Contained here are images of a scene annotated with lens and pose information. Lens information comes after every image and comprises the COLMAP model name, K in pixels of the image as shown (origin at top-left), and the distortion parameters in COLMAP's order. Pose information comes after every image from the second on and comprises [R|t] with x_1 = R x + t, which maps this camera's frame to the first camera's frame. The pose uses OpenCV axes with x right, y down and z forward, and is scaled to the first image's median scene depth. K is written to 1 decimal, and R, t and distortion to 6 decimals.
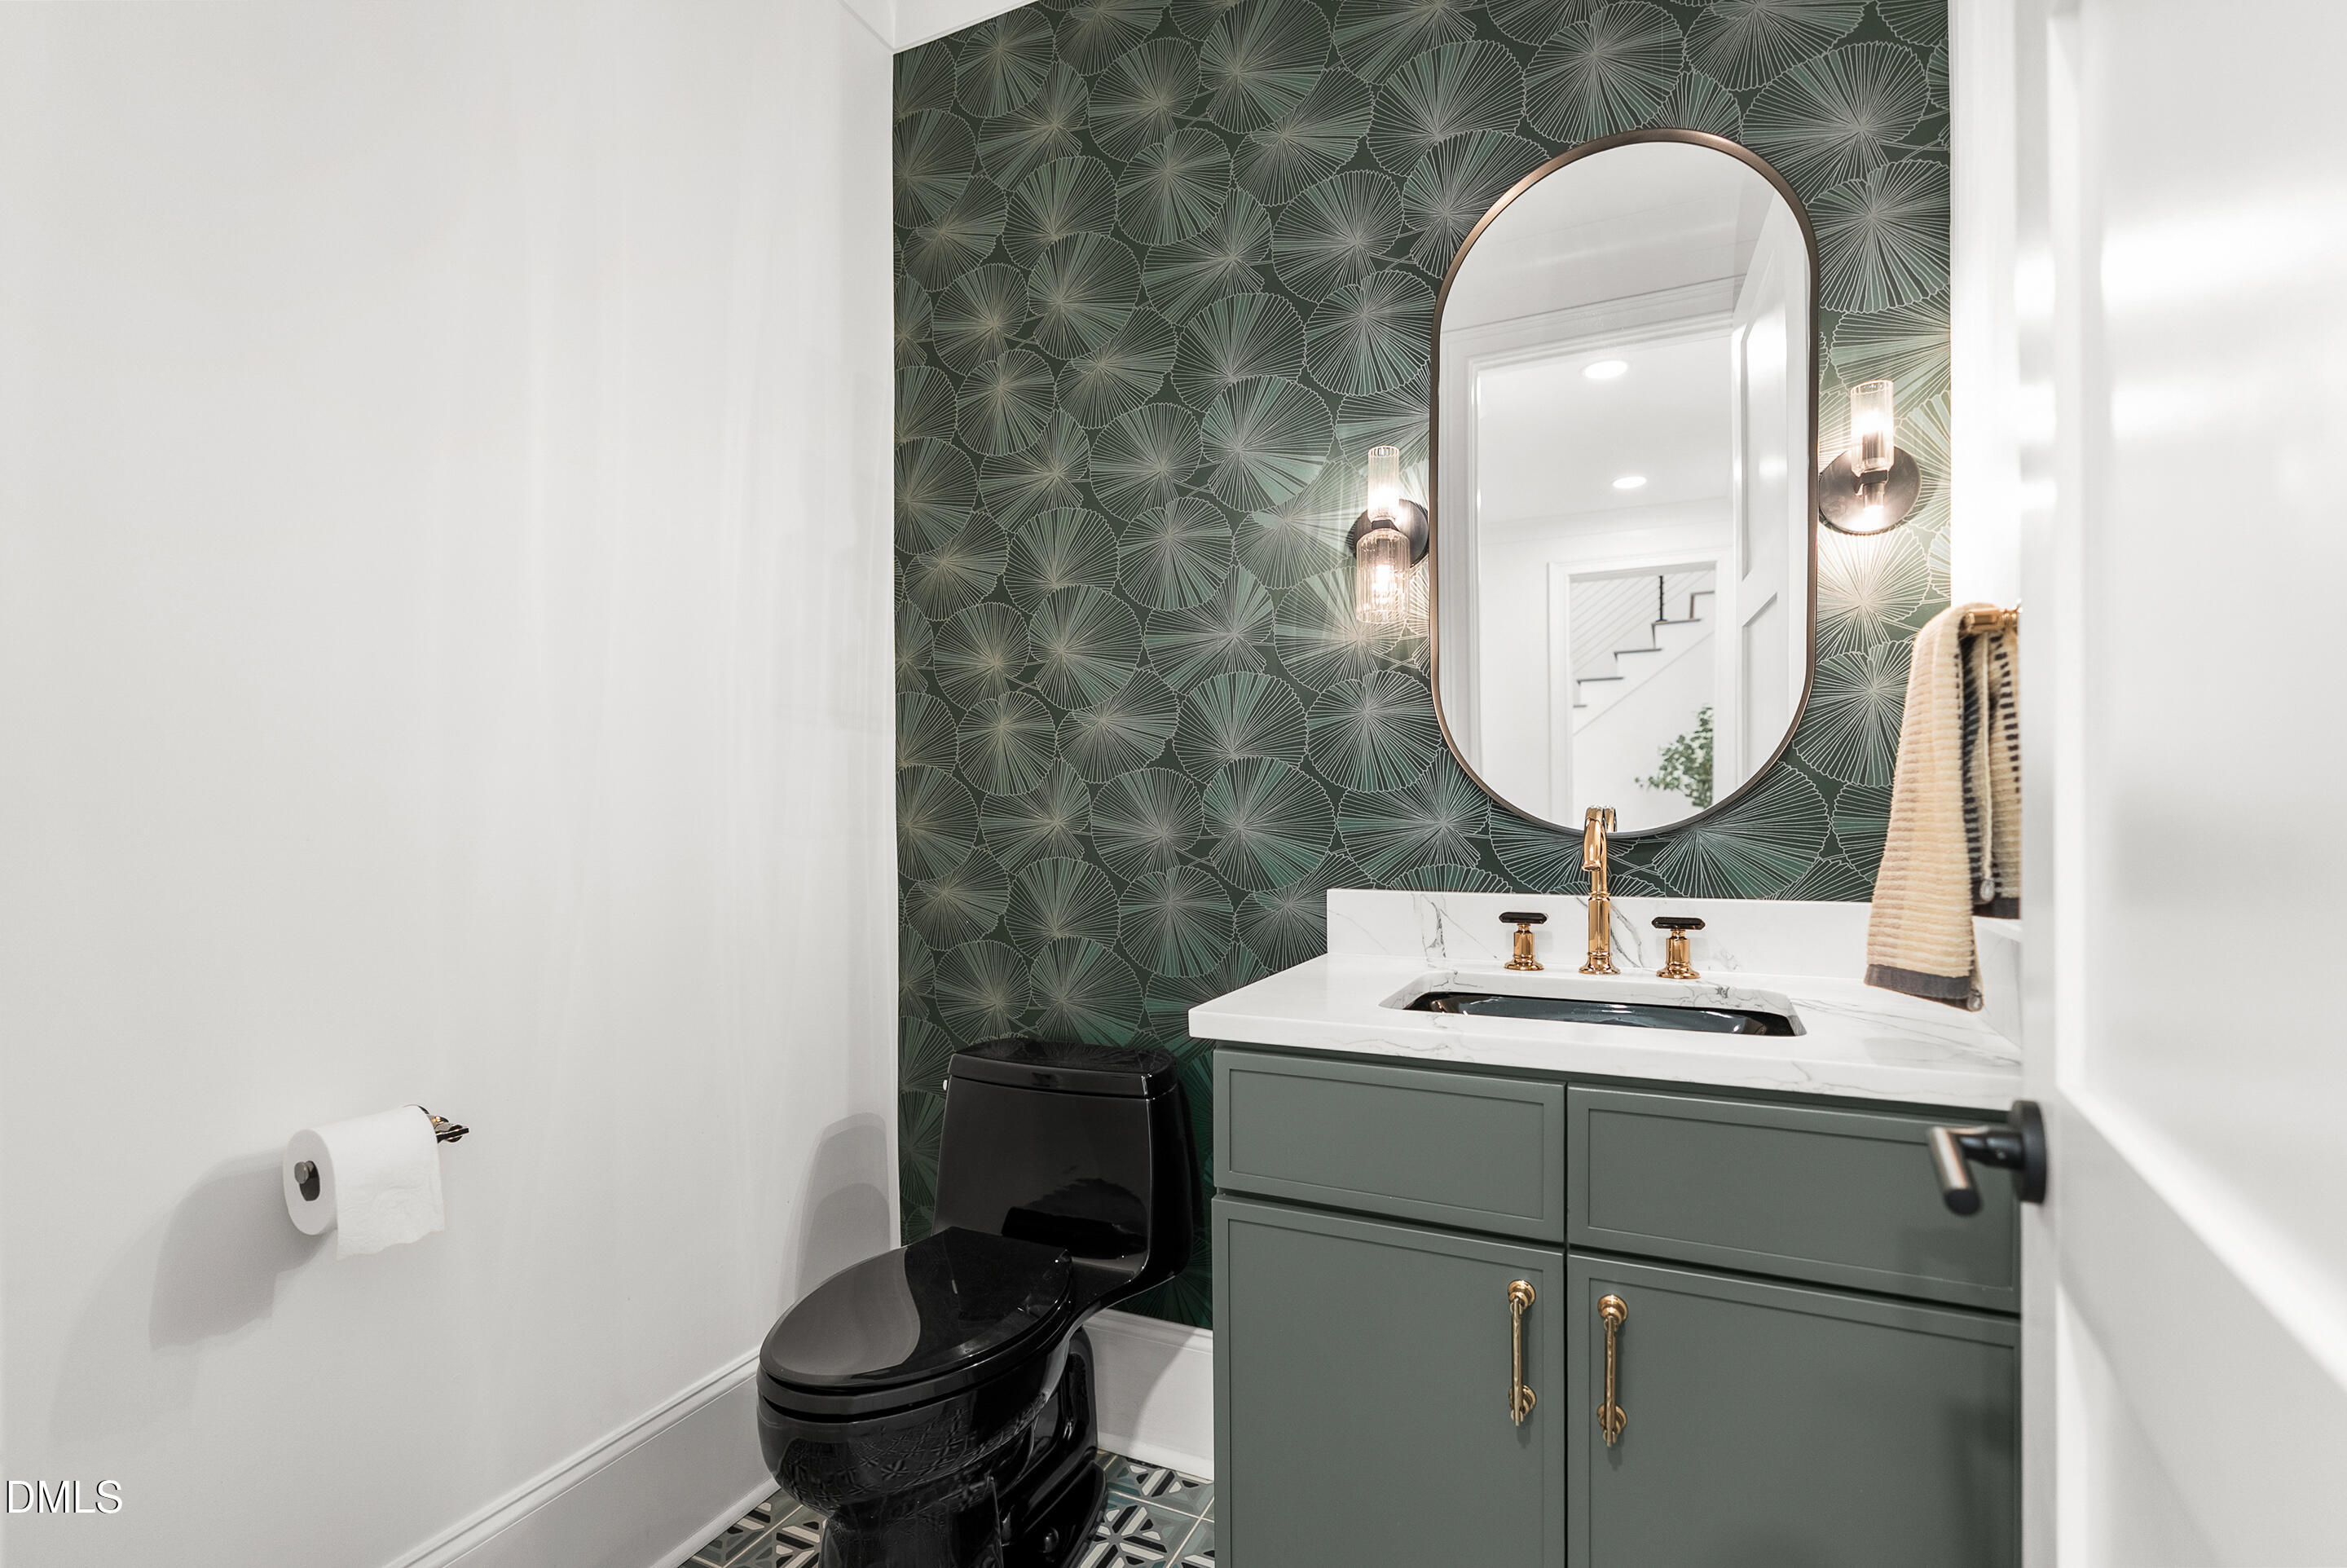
lens RADIAL K [[1119.3, 0, 1089.0], [0, 1119.3, 809.7], [0, 0, 1]] dist [-0.000379, 0.000022]
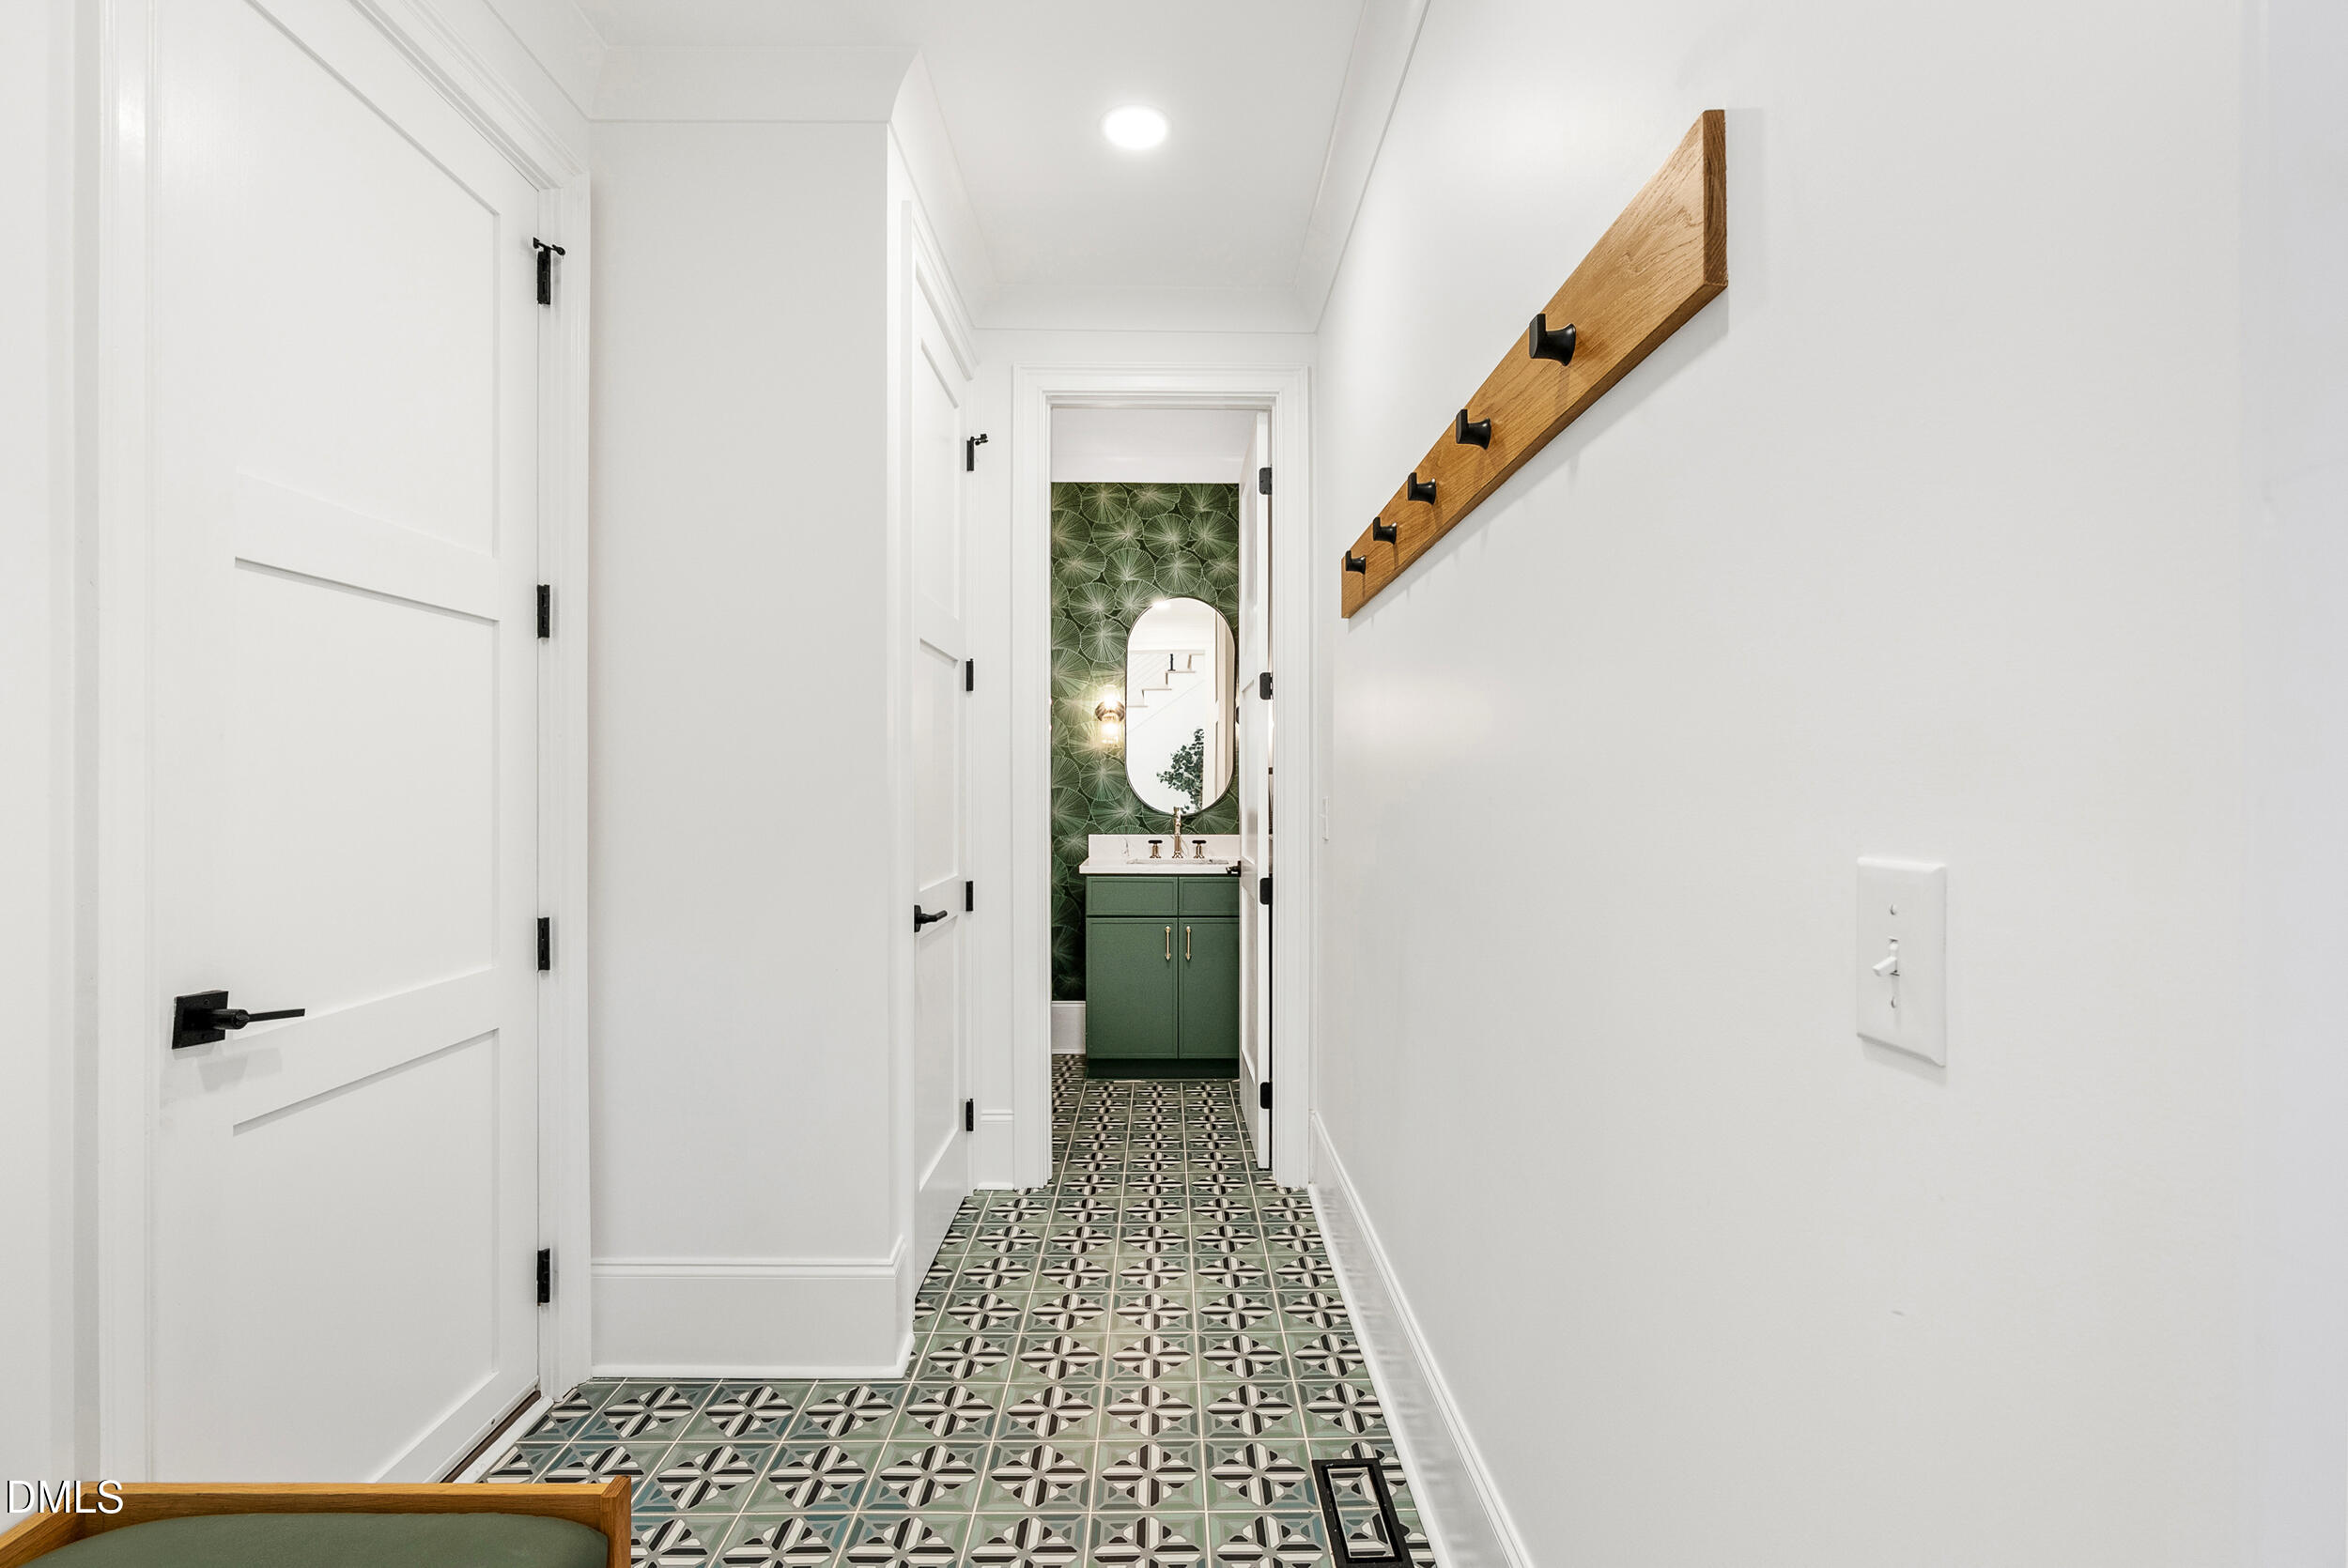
lens RADIAL K [[1068.6, 0, 1174.0], [0, 1068.6, 784.0], [0, 0, 1]] dist [0.000301, -0.000037]
pose [[0.885067, 0.003920, 0.465448, -0.867707], [-0.001054, 0.999979, -0.006416, -0.041528], [-0.465463, 0.005188, 0.885052, -1.511916]]
